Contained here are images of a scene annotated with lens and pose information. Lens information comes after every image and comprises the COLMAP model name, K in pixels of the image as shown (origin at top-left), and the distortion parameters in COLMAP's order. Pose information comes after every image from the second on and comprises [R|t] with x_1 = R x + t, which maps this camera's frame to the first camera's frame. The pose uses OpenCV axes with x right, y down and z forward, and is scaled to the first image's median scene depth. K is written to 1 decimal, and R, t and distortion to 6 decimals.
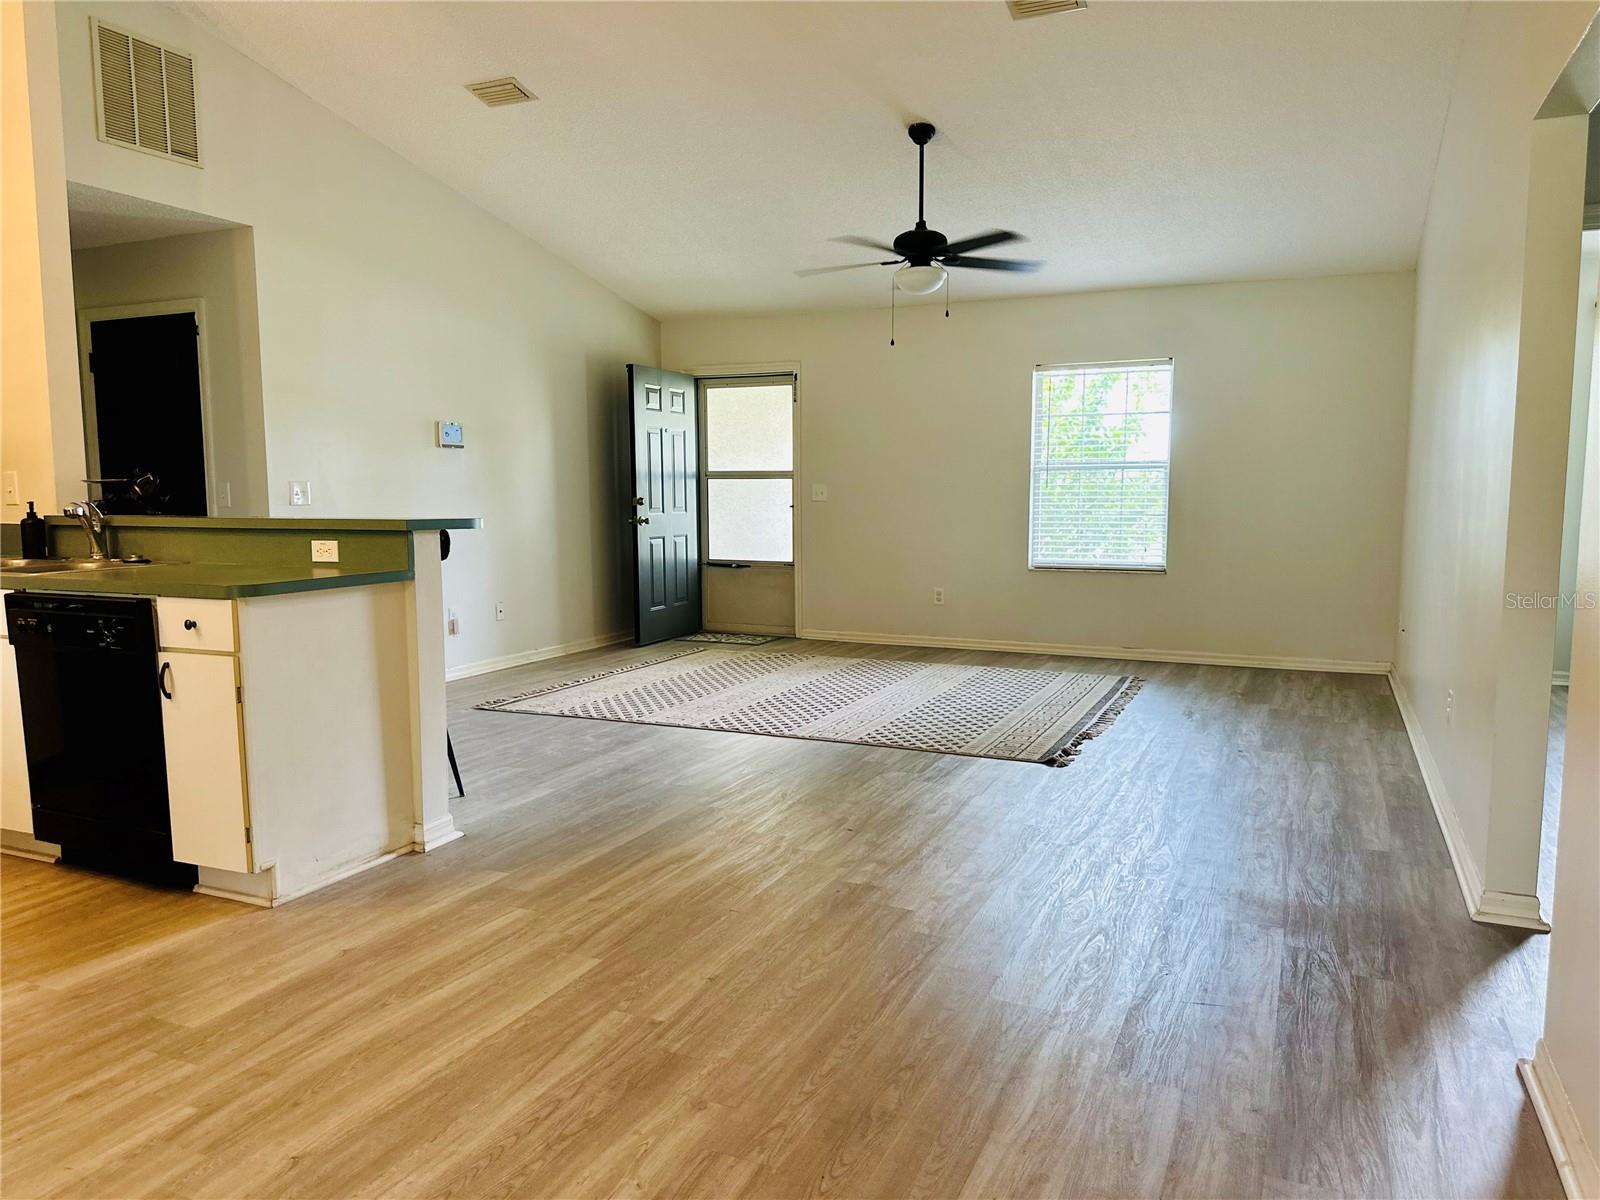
lens RADIAL K [[1118.7, 0, 799.0], [0, 1118.7, 607.4], [0, 0, 1]] dist [0.067145, -0.080233]
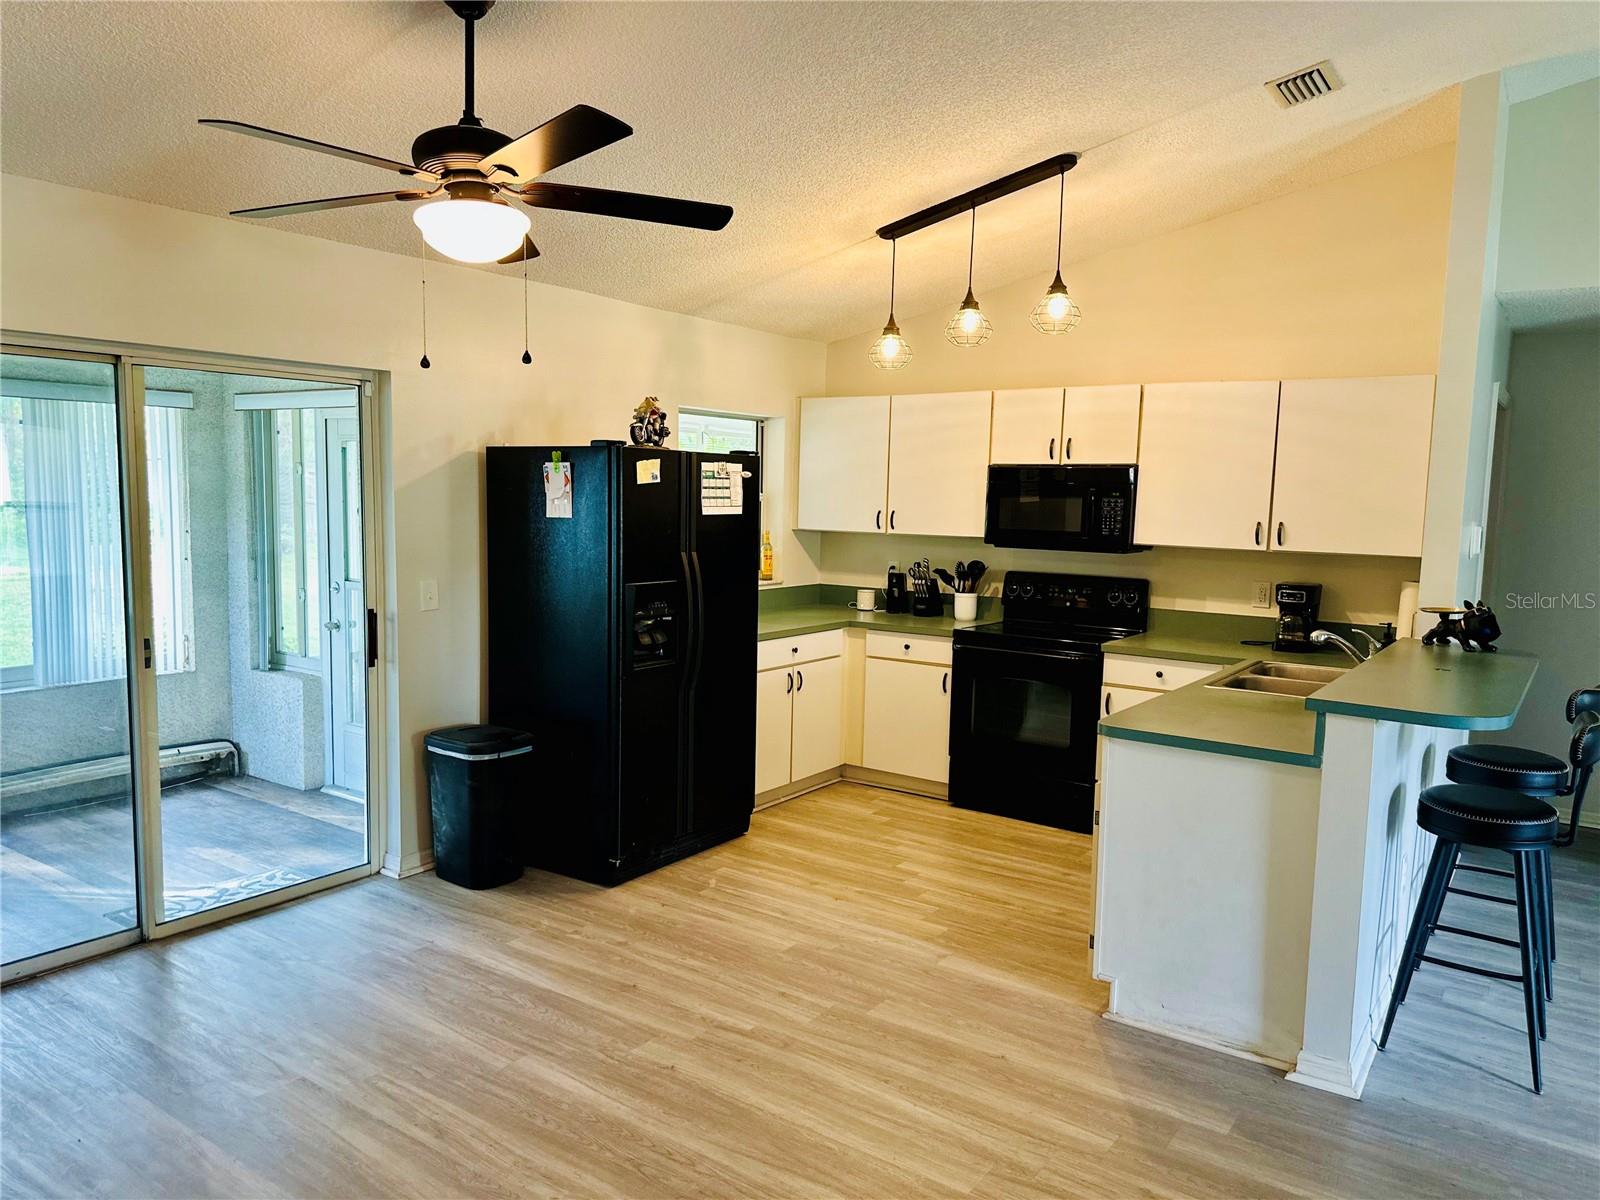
lens RADIAL K [[1118.7, 0, 799.0], [0, 1118.7, 607.4], [0, 0, 1]] dist [0.067145, -0.080233]
pose [[-0.186039, 0.099756, -0.977465, 0.727311], [-0.122042, 0.984782, 0.123731, -0.264576], [0.974933, 0.142311, -0.171034, 0.978982]]
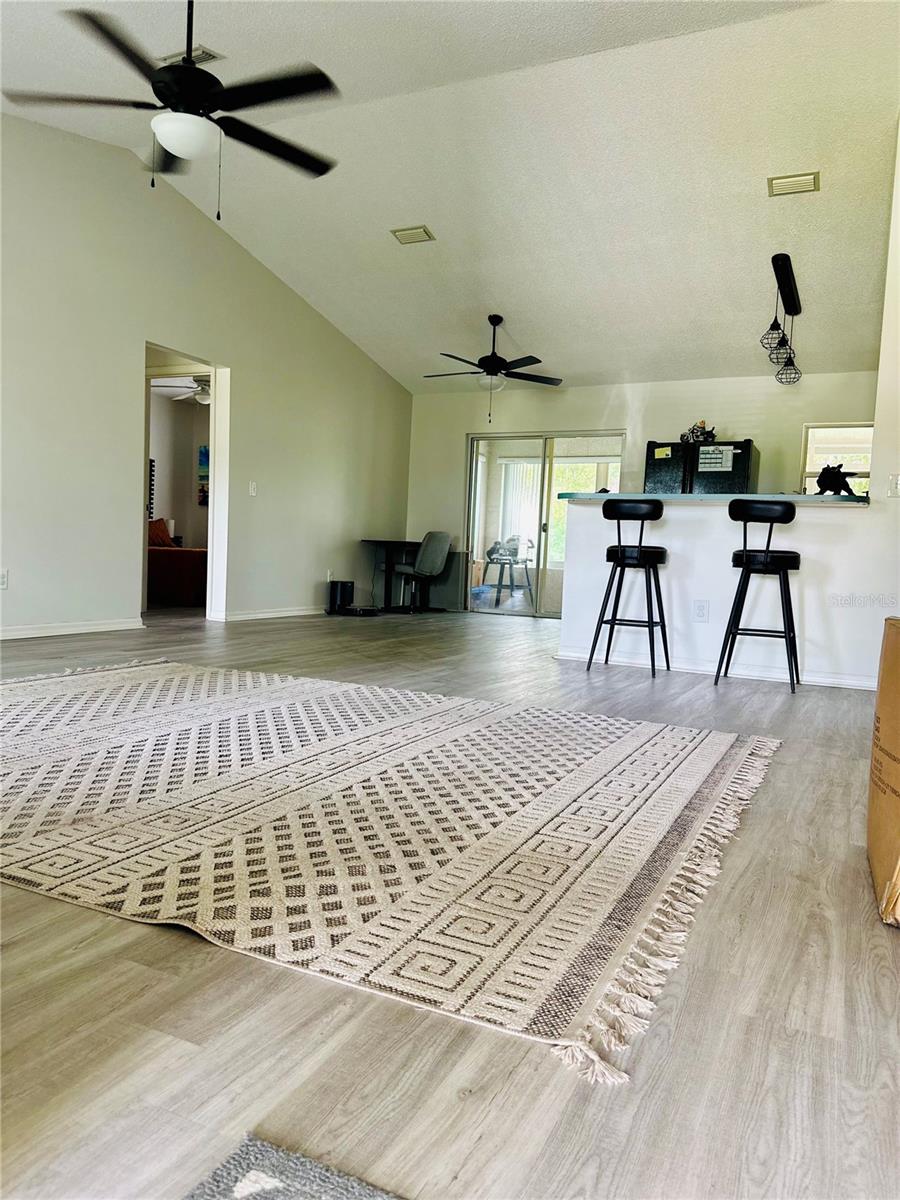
lens RADIAL K [[844.0, 0, 450.0], [0, 844.0, 600.0], [0, 0, 1]] dist [0.069807, -0.086703]
pose [[-0.998949, -0.042577, 0.016955, -0.193554], [-0.039446, 0.987151, 0.154843, -0.156627], [-0.023330, 0.154011, -0.987794, 3.349436]]
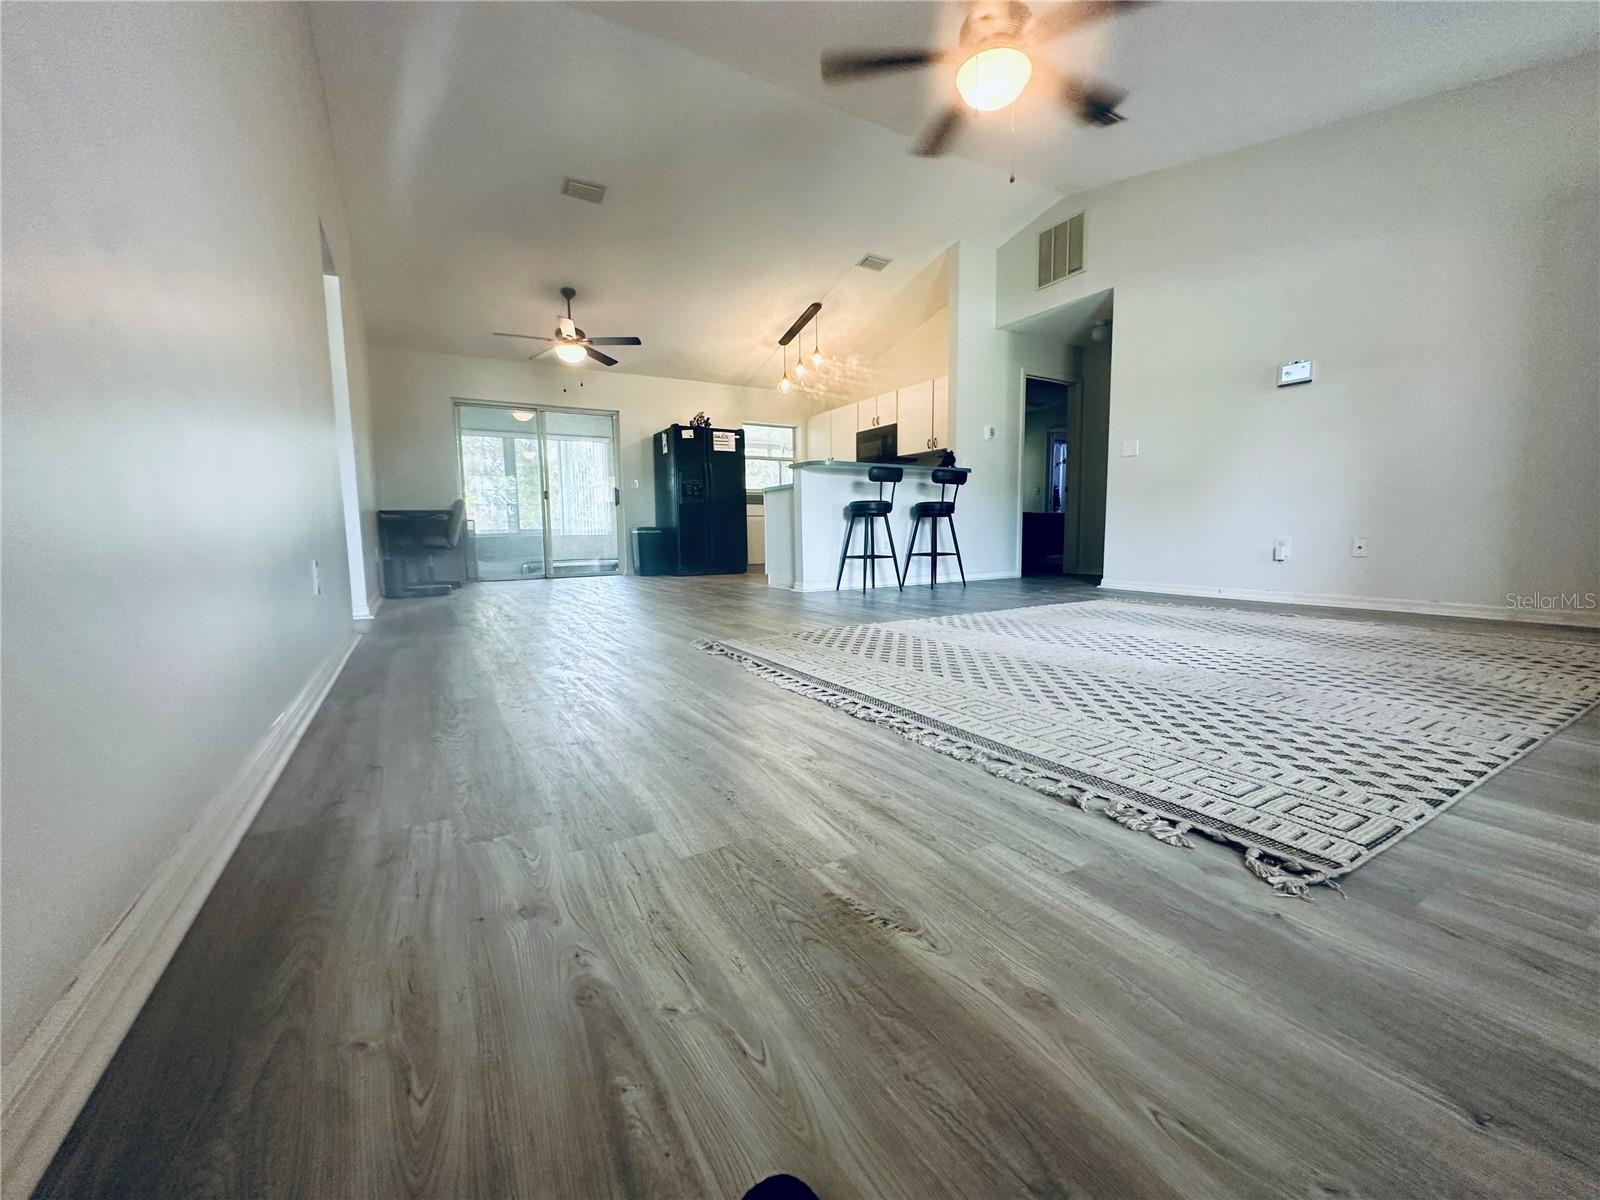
lens RADIAL K [[627.5, 0, 800.0], [0, 627.5, 600.0], [0, 0, 1]] dist [0.000031, 0.000009]
pose [[-0.565010, 0.102261, -0.818722, 1.170514], [-0.068682, 0.983016, 0.170180, -0.022517], [0.822220, 0.152385, -0.548391, 2.441177]]
